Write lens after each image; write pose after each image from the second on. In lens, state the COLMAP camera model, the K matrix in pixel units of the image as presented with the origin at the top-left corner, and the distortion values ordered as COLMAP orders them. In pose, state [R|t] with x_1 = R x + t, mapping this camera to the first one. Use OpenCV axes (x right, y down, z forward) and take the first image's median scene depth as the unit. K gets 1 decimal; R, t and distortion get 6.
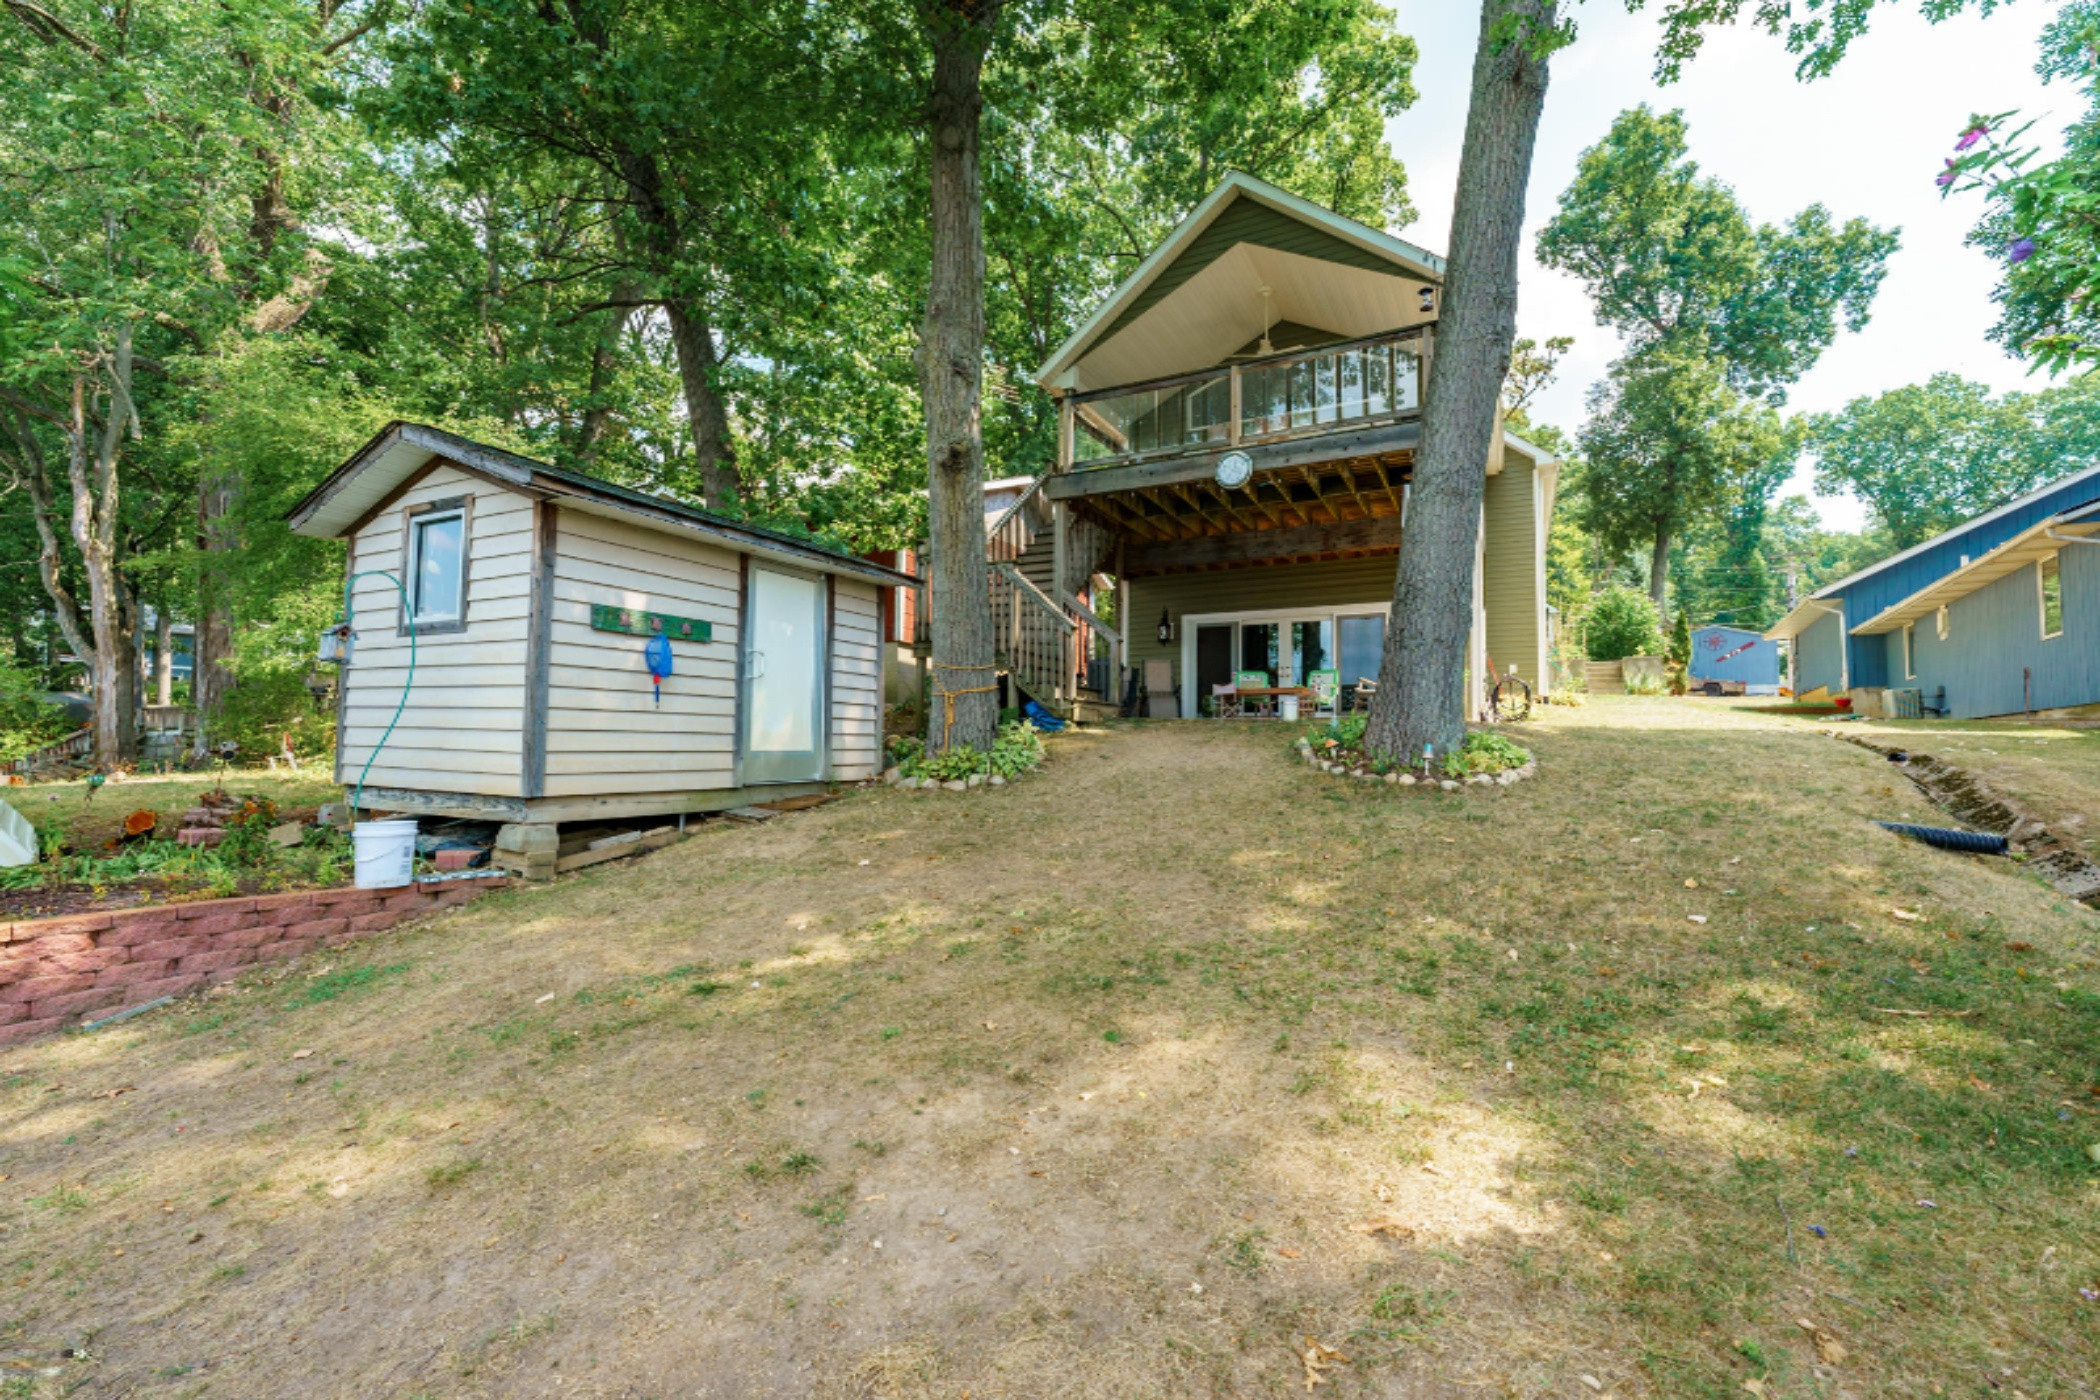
lens RADIAL K [[904.7, 0, 1068.5], [0, 904.7, 698.4], [0, 0, 1]] dist [0.000732, 0.000342]
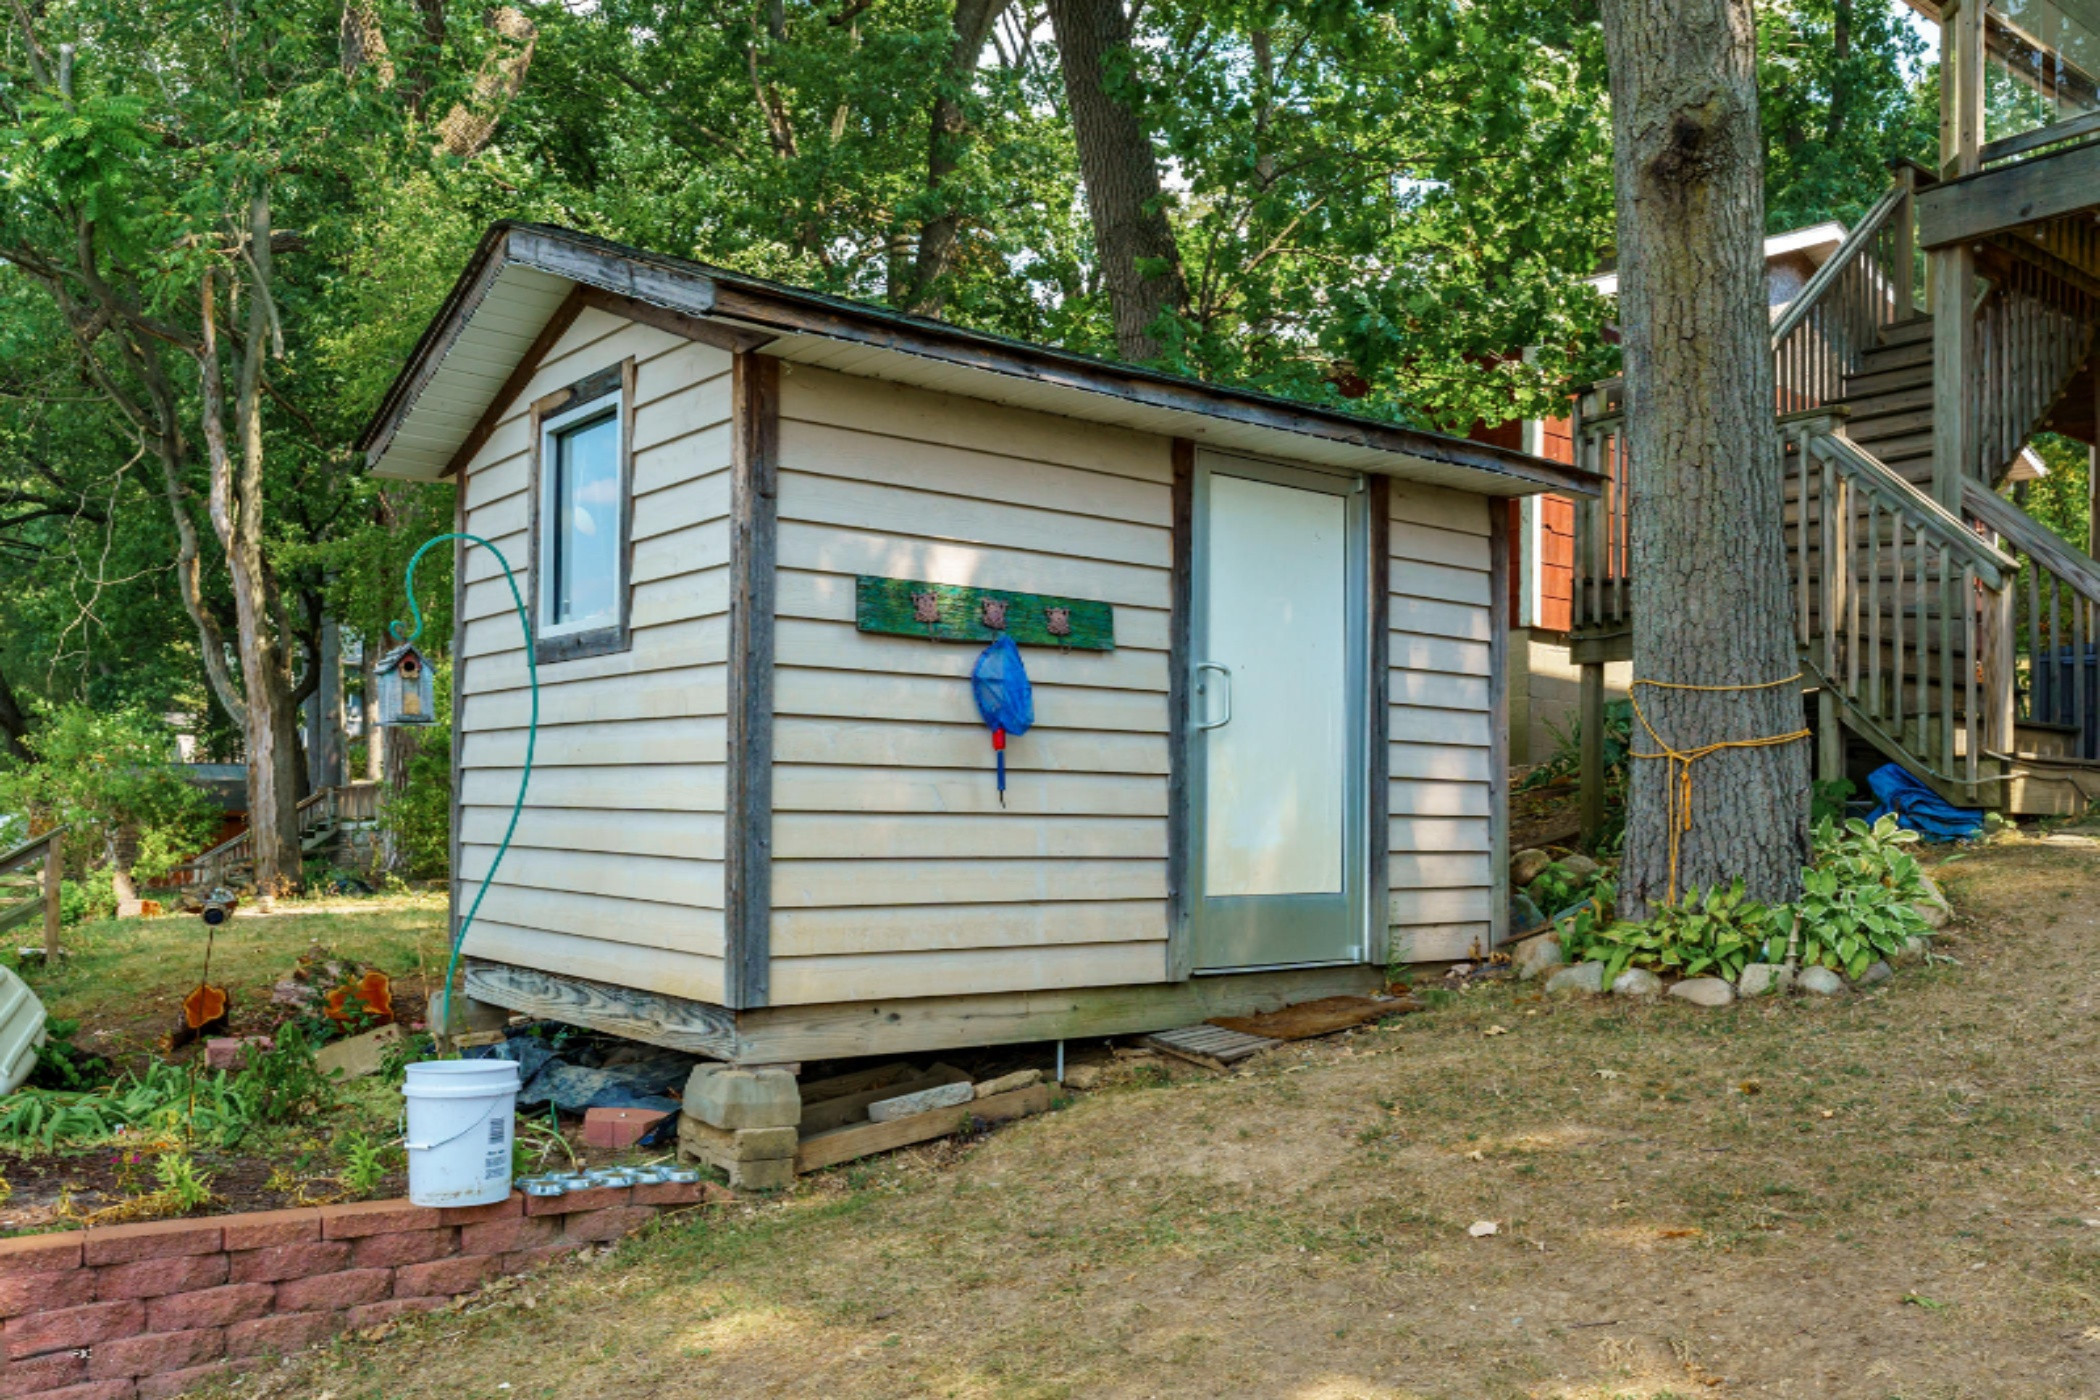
lens RADIAL K [[1639.1, 0, 1088.0], [0, 1639.1, 765.9], [0, 0, 1]] dist [-0.003849, 0.001370]
pose [[0.907133, -0.012187, -0.420668, -0.073391], [0.020563, 0.999670, 0.015382, -0.018186], [0.420342, -0.022604, 0.907084, 0.272781]]
